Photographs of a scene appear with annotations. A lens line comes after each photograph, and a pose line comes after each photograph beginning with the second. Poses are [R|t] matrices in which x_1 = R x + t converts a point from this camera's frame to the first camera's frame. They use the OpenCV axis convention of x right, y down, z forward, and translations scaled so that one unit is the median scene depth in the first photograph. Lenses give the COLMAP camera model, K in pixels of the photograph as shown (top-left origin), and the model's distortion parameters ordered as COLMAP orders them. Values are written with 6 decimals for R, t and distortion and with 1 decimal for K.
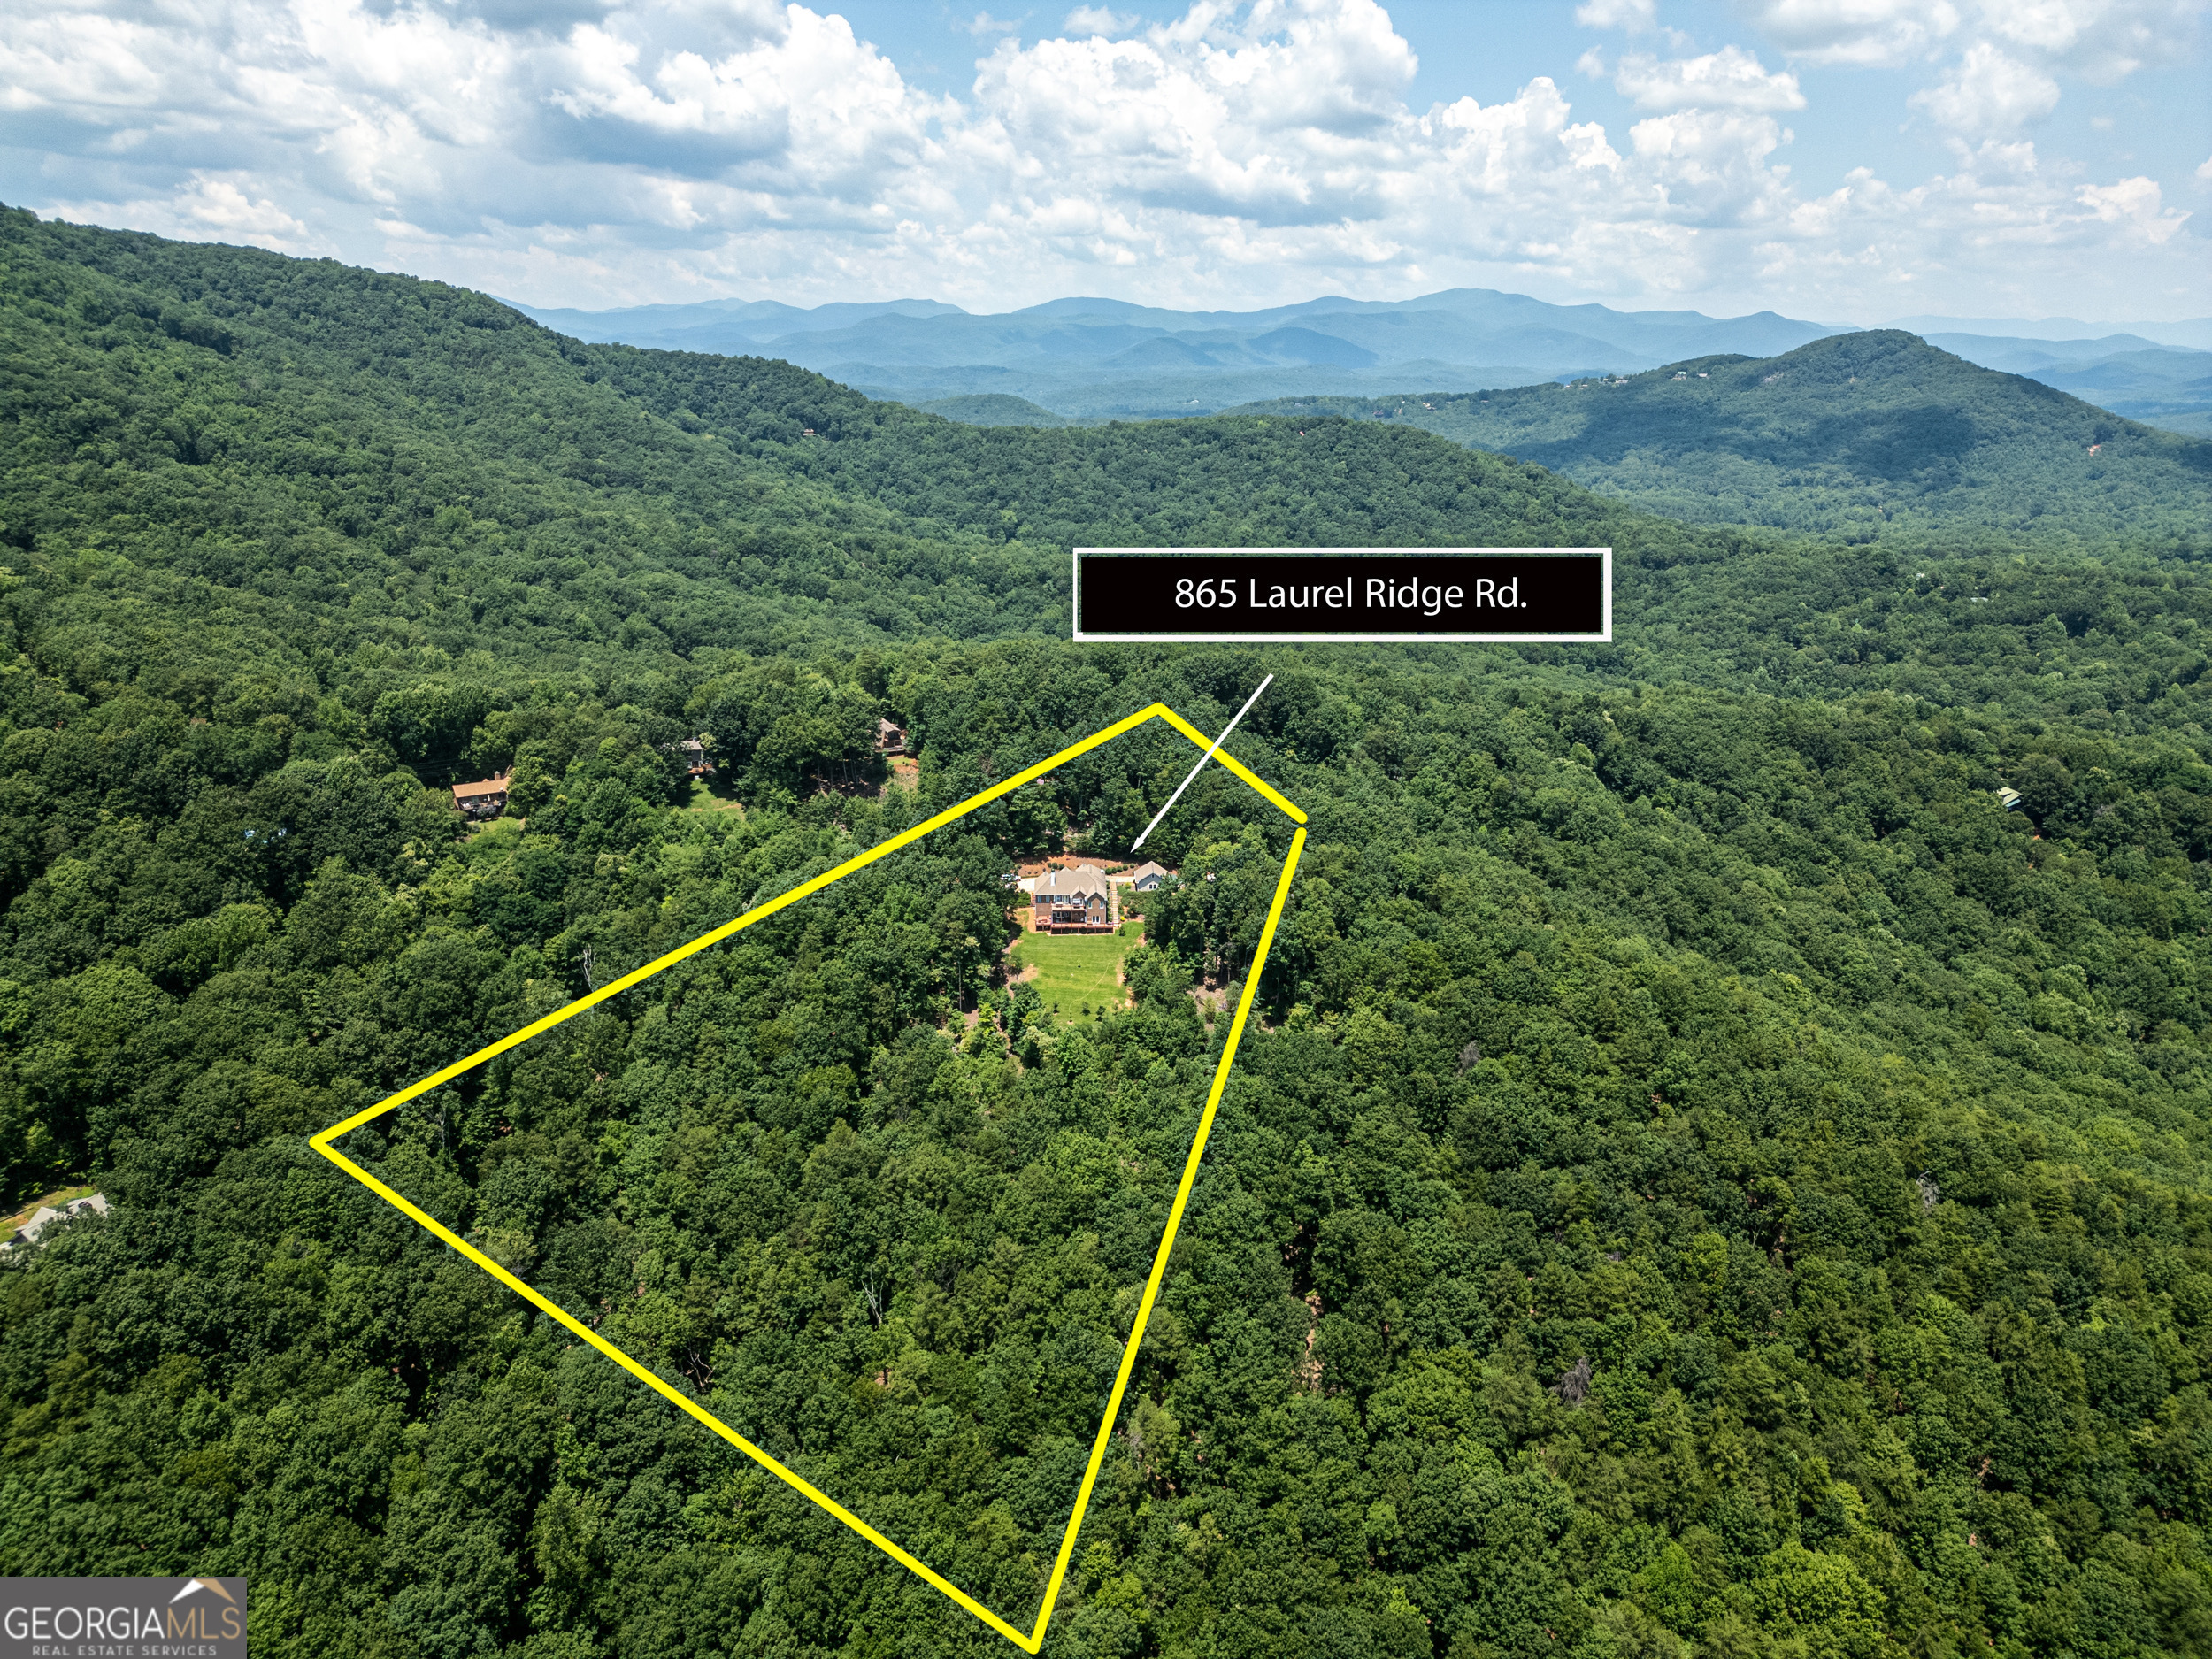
lens RADIAL K [[1536.0, 0, 1106.0], [0, 1536.0, 829.5], [0, 0, 1]] dist [0.022501, -0.002578]
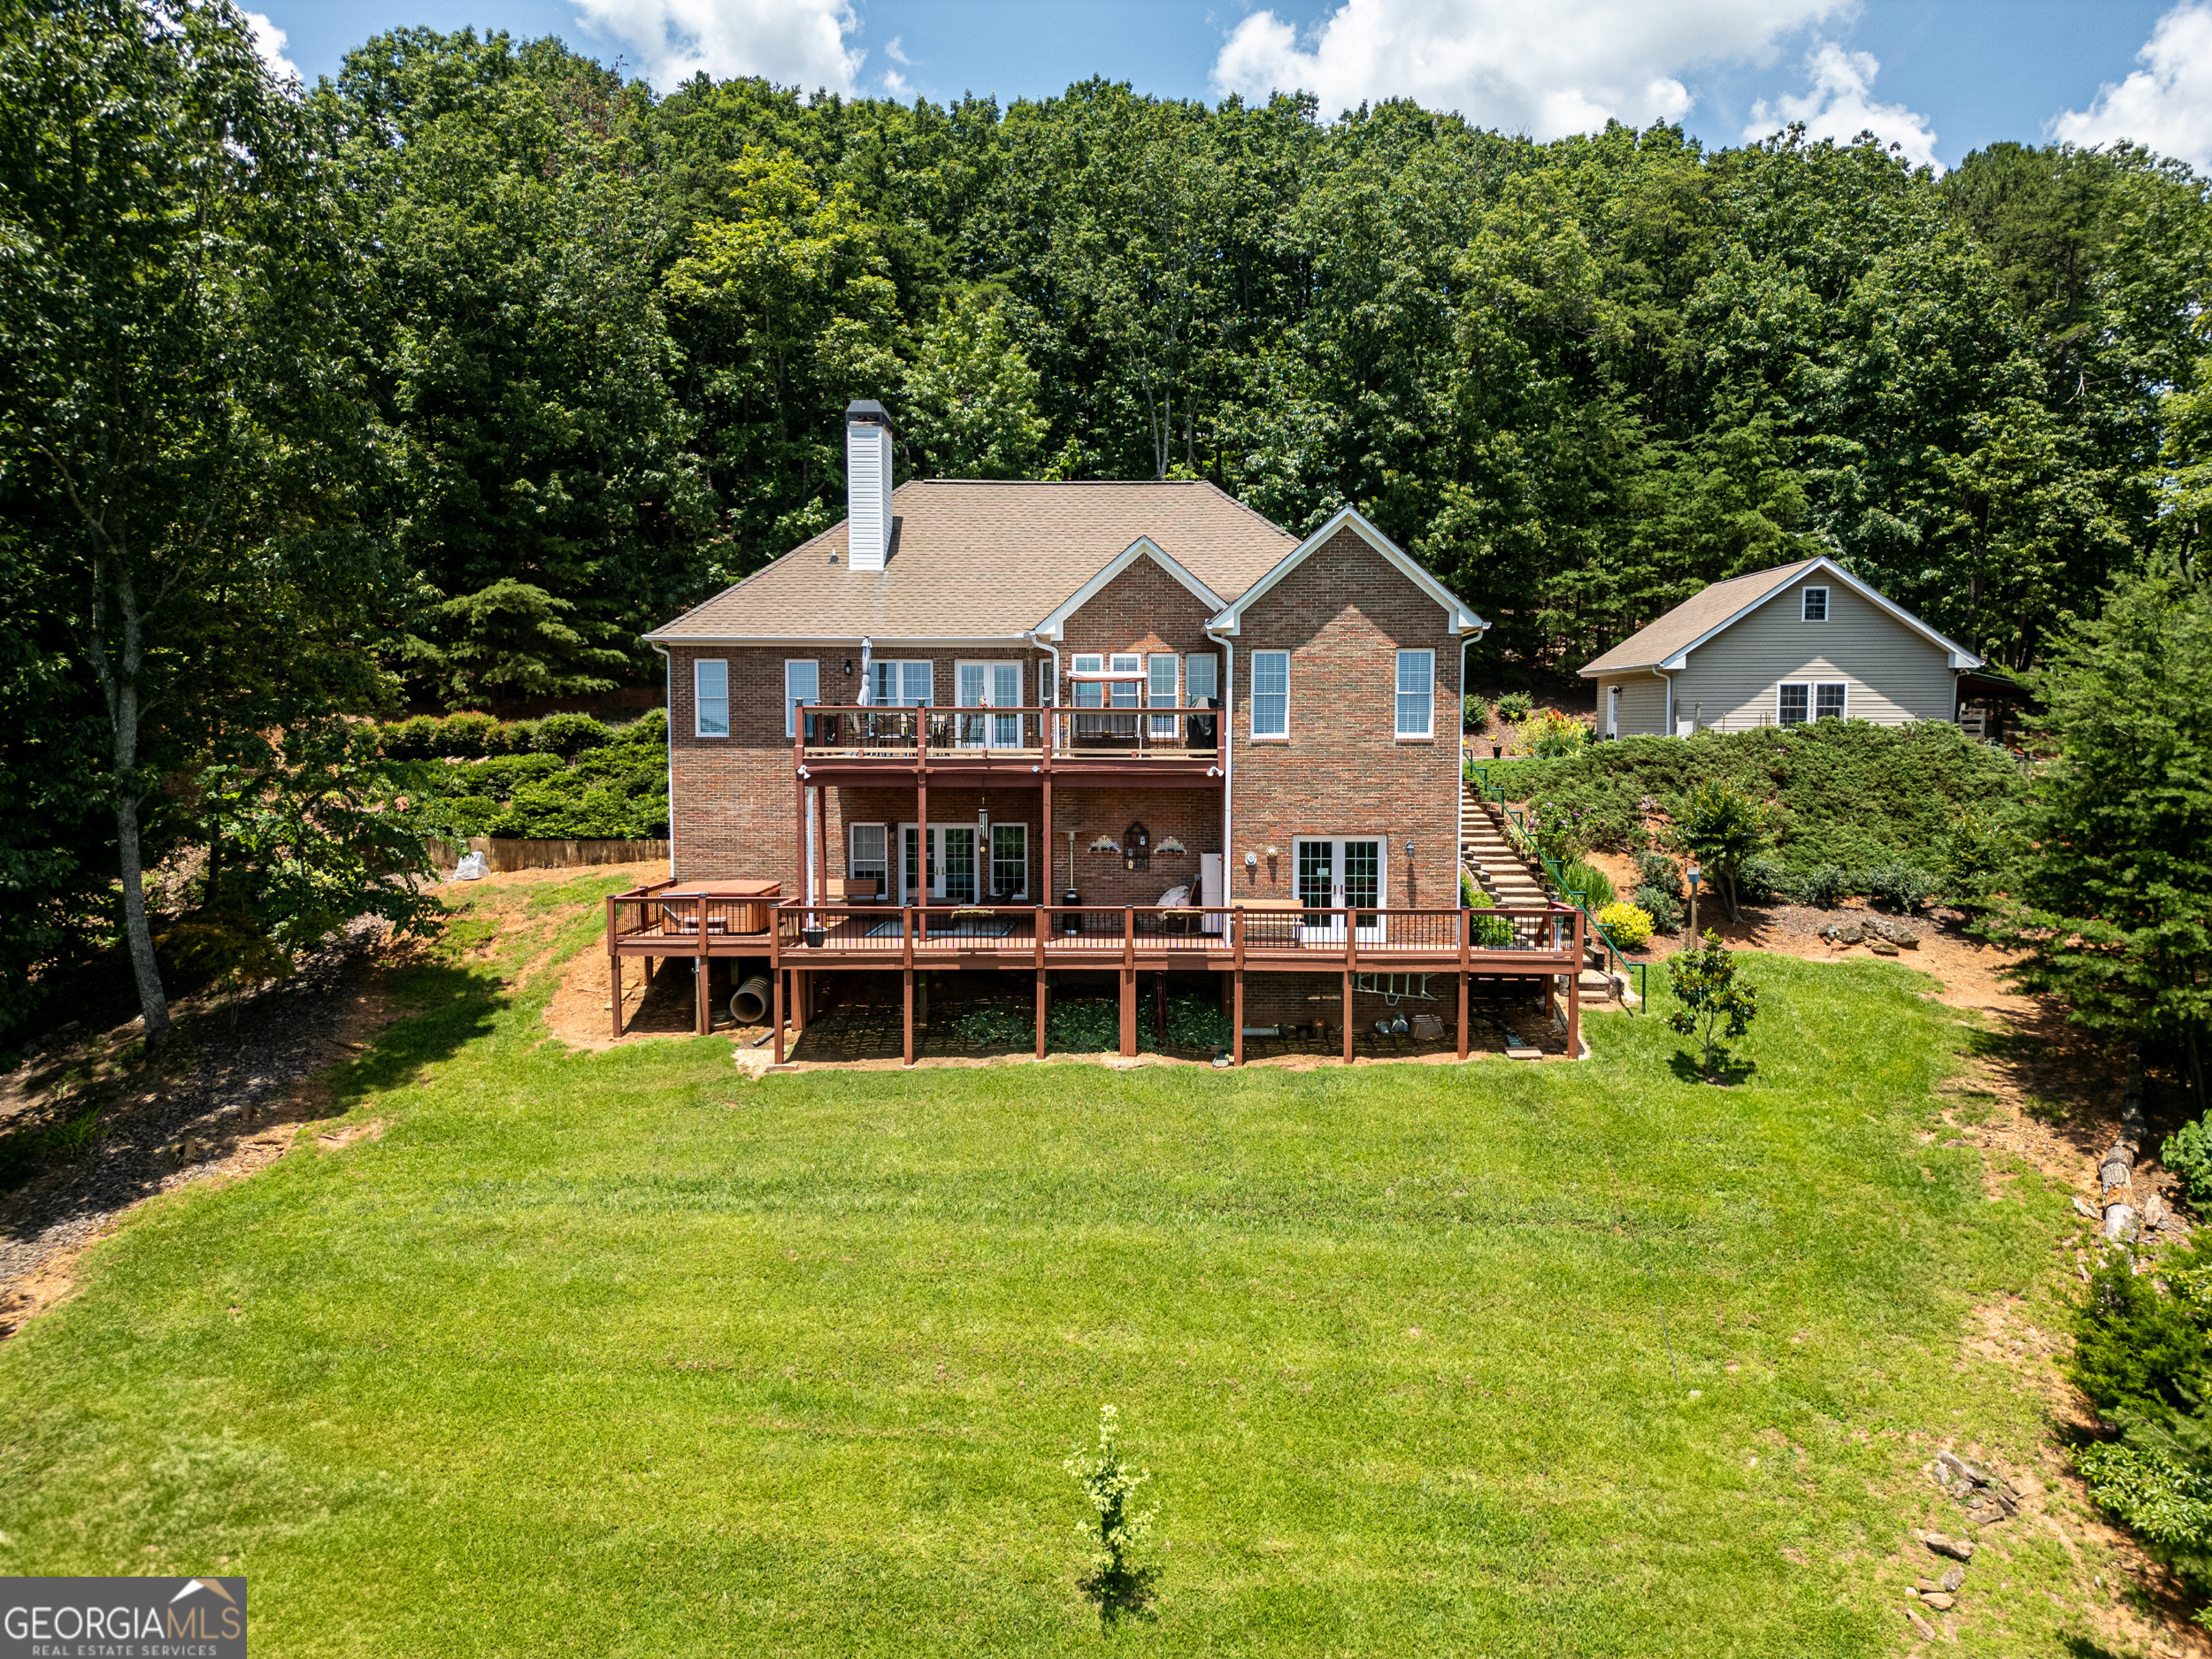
lens RADIAL K [[1536.0, 0, 1106.0], [0, 1536.0, 829.5], [0, 0, 1]] dist [0.022501, -0.002578]
pose [[0.999168, 0.005454, -0.040412, -0.015878], [-0.014739, 0.972320, -0.233188, 0.075191], [0.038022, 0.233590, 0.971591, 0.919825]]
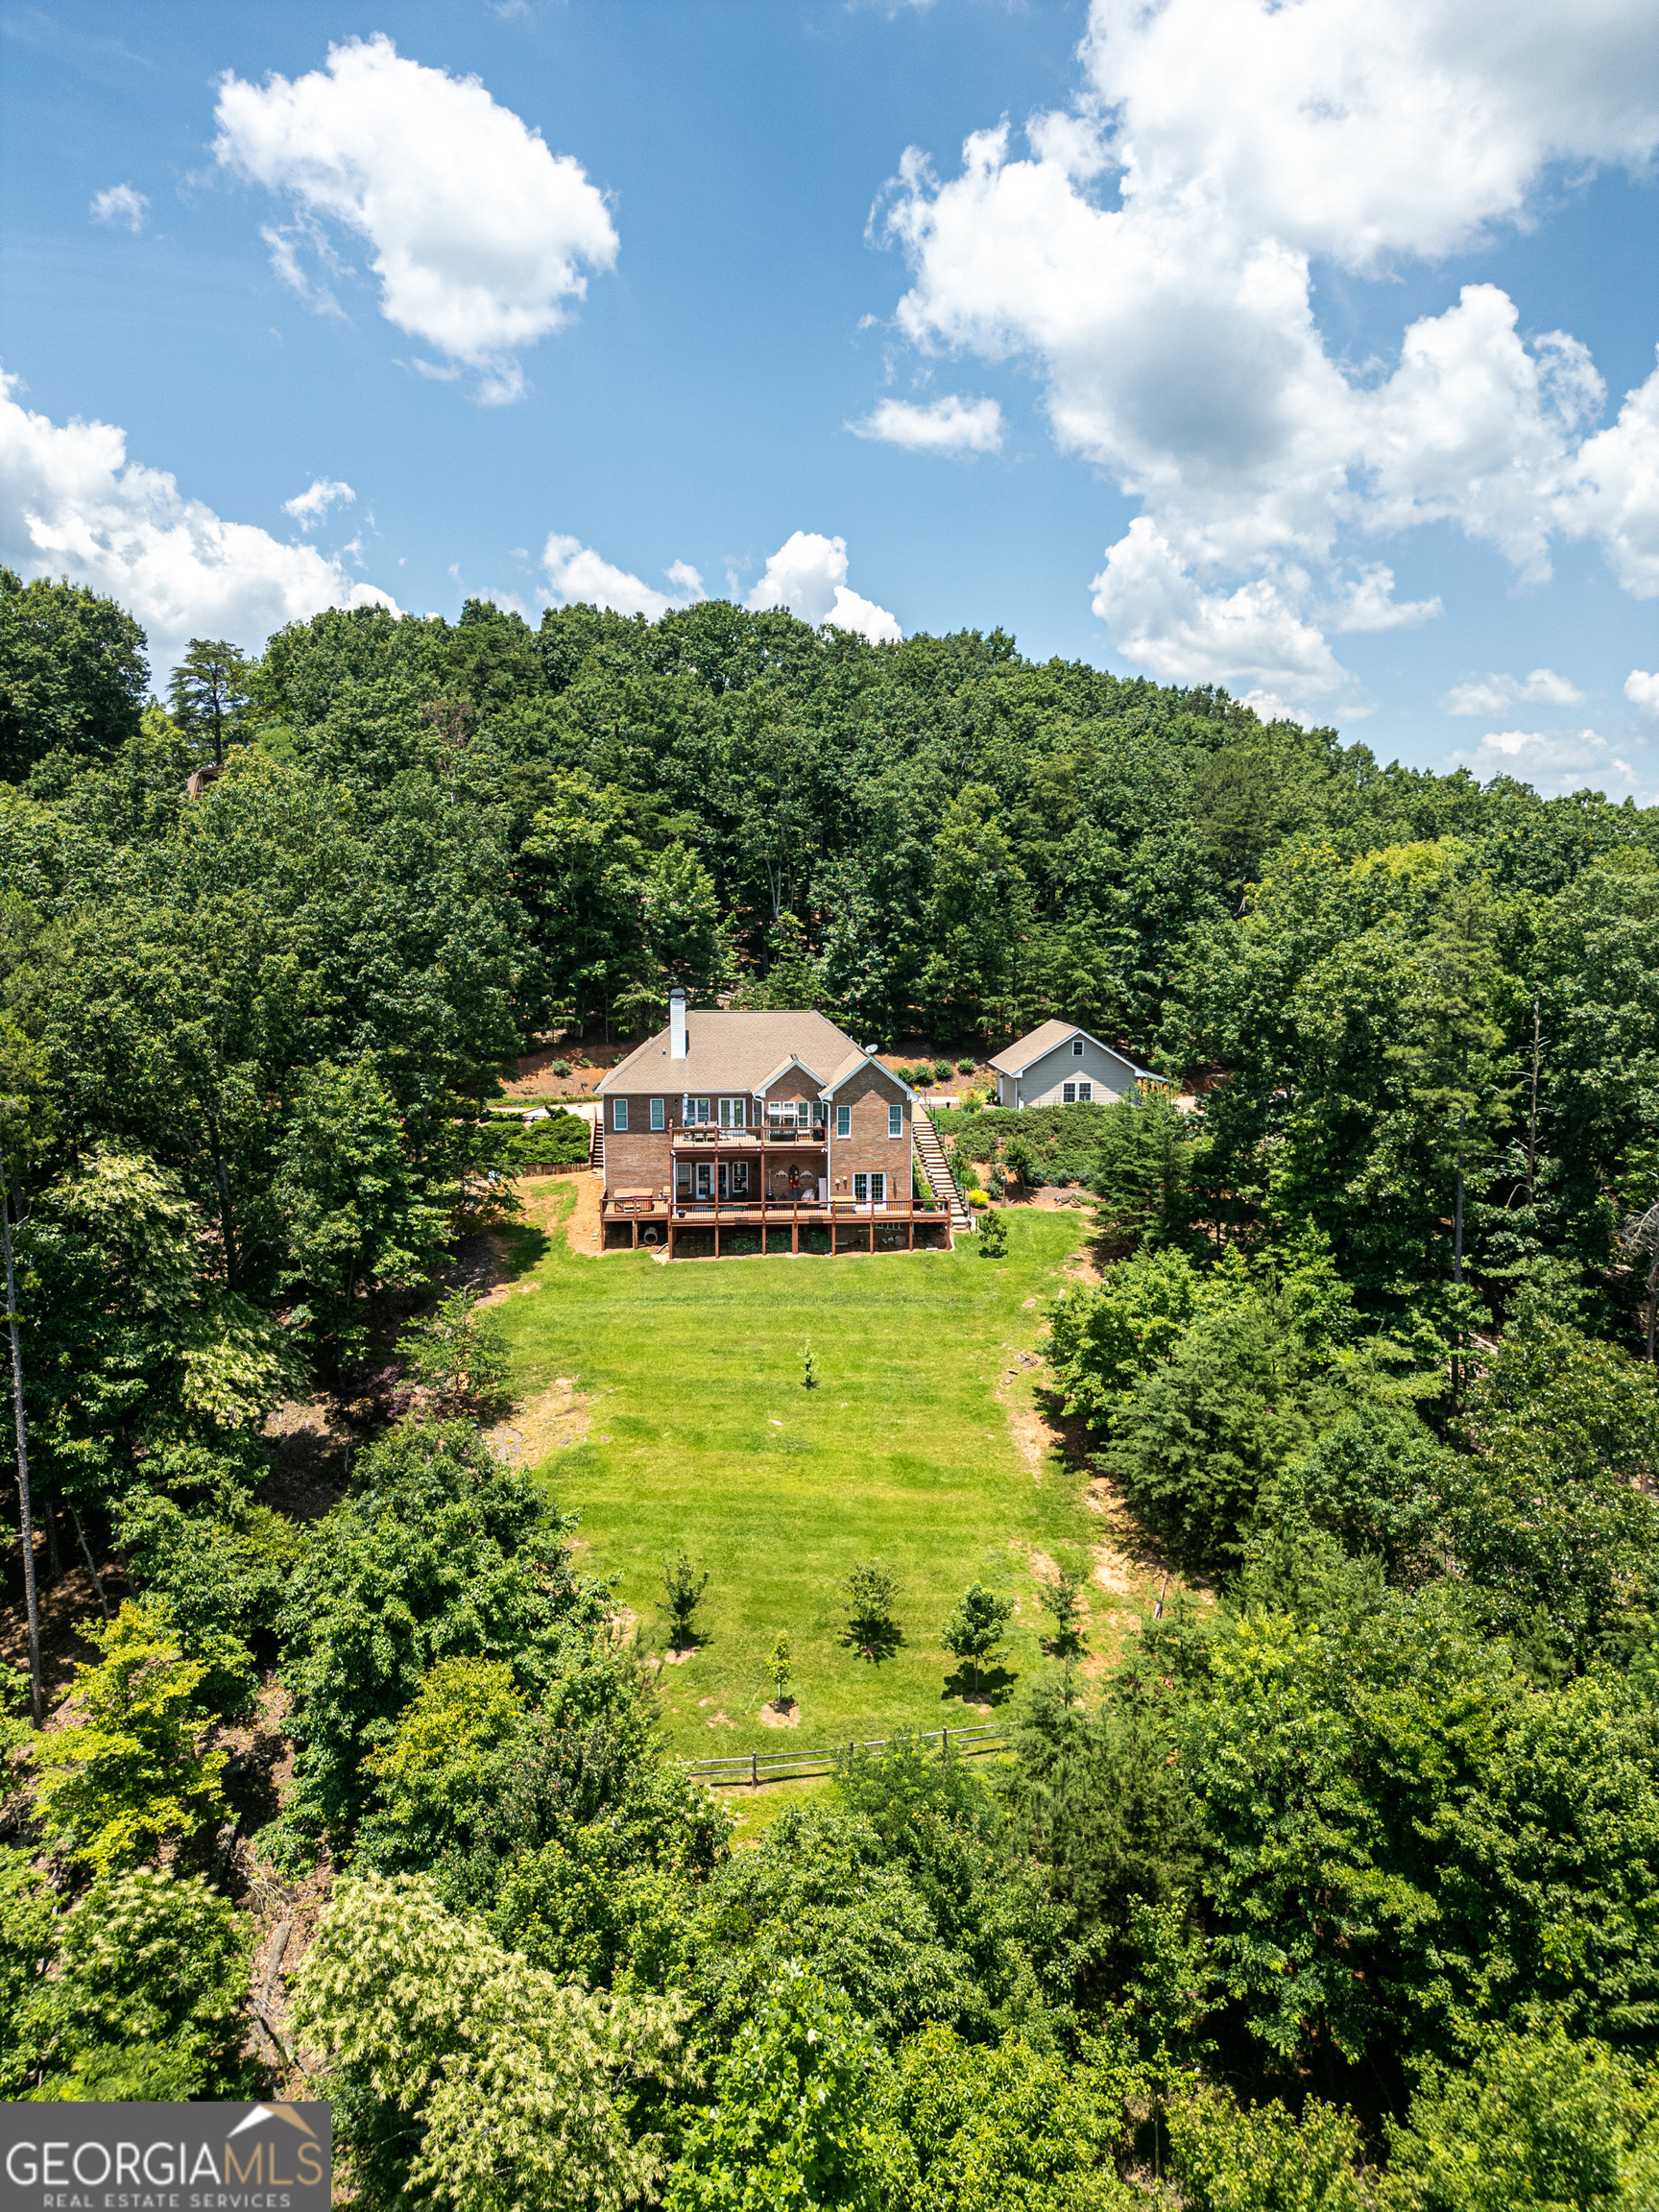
lens RADIAL K [[1536.0, 0, 829.5], [0, 1536.0, 1106.0], [0, 0, 1]] dist [0.022501, -0.002578]
pose [[0.998132, -0.007959, 0.060566, -0.026058], [0.018404, 0.984590, -0.173906, 0.085718], [-0.058249, 0.174696, 0.982898, 0.777700]]
